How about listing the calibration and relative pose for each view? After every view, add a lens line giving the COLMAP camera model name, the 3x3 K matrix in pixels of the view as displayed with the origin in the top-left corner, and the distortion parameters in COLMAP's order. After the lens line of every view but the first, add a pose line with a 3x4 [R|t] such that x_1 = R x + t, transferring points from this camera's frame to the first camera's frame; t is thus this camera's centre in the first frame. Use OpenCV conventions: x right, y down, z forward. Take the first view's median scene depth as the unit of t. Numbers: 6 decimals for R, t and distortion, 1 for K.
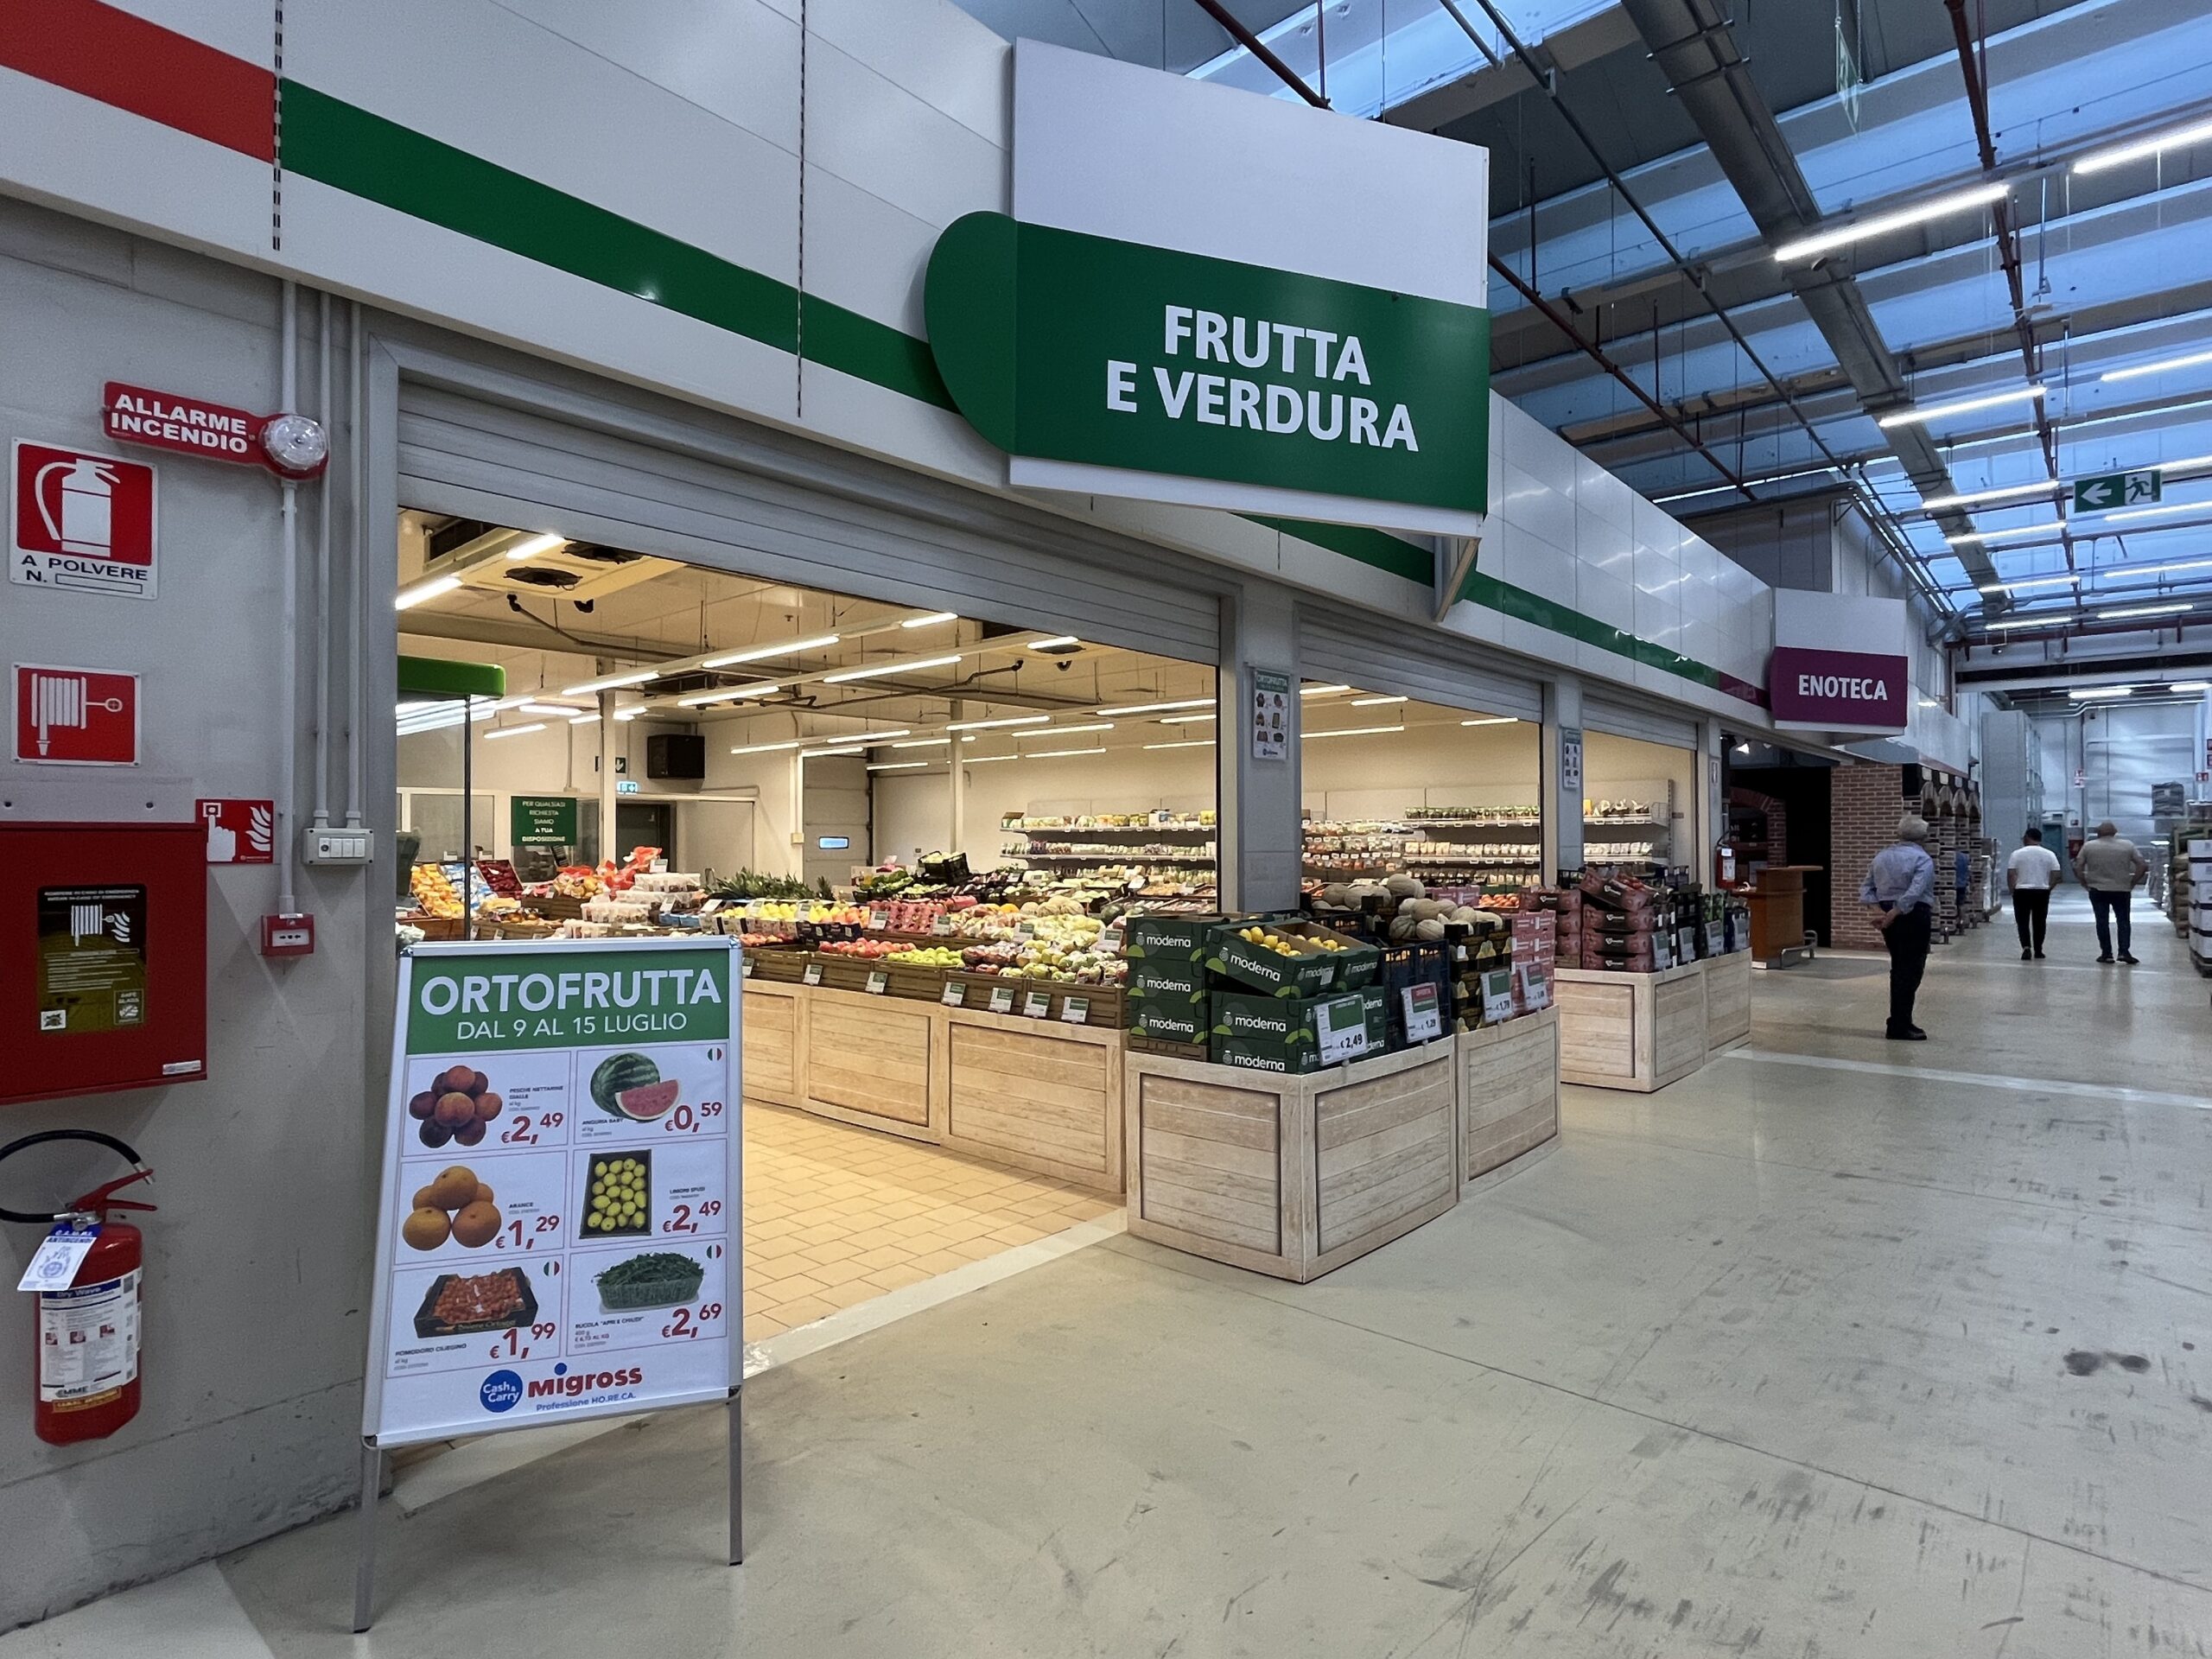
lens RADIAL K [[1161.2, 0, 1106.0], [0, 1161.2, 829.5], [0, 0, 1]] dist [0.000503, 0.000296]
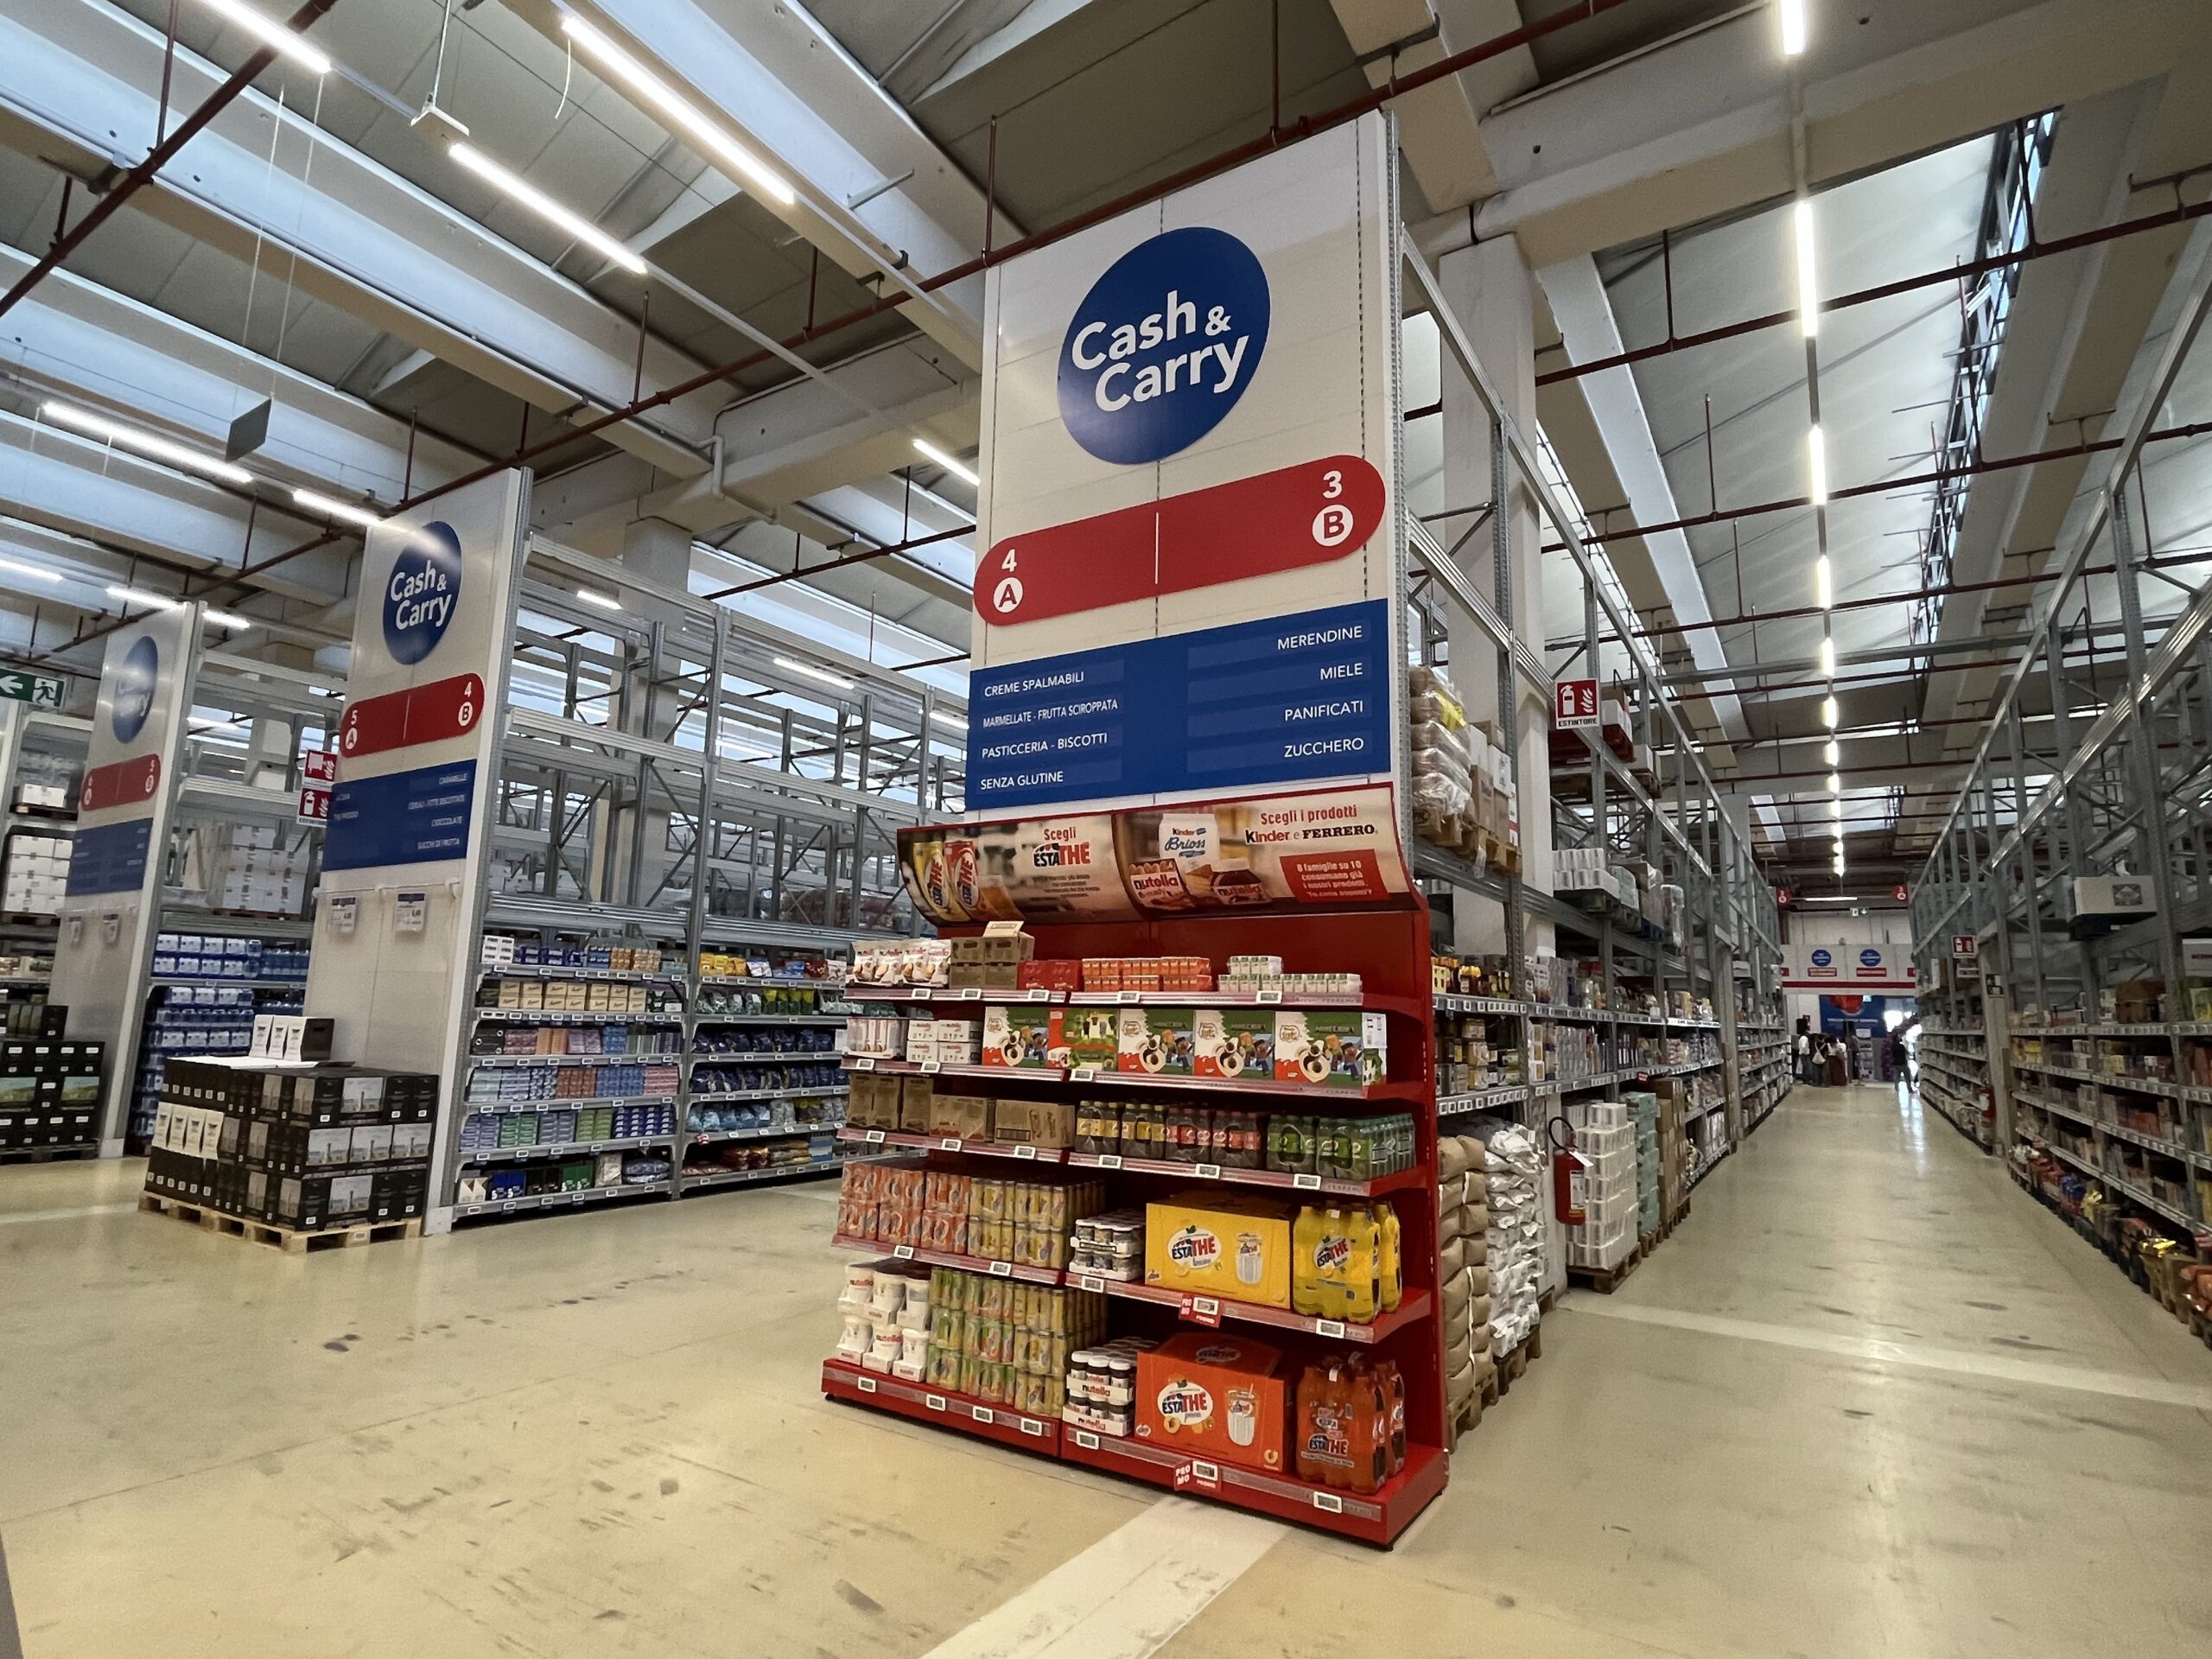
lens RADIAL K [[1161.2, 0, 1106.0], [0, 1161.2, 829.5], [0, 0, 1]] dist [0.000503, 0.000296]
pose [[-0.160523, 0.155610, 0.974689, -0.430138], [-0.037308, 0.985832, -0.163533, -0.004093], [-0.986327, -0.062615, -0.152443, 0.118360]]
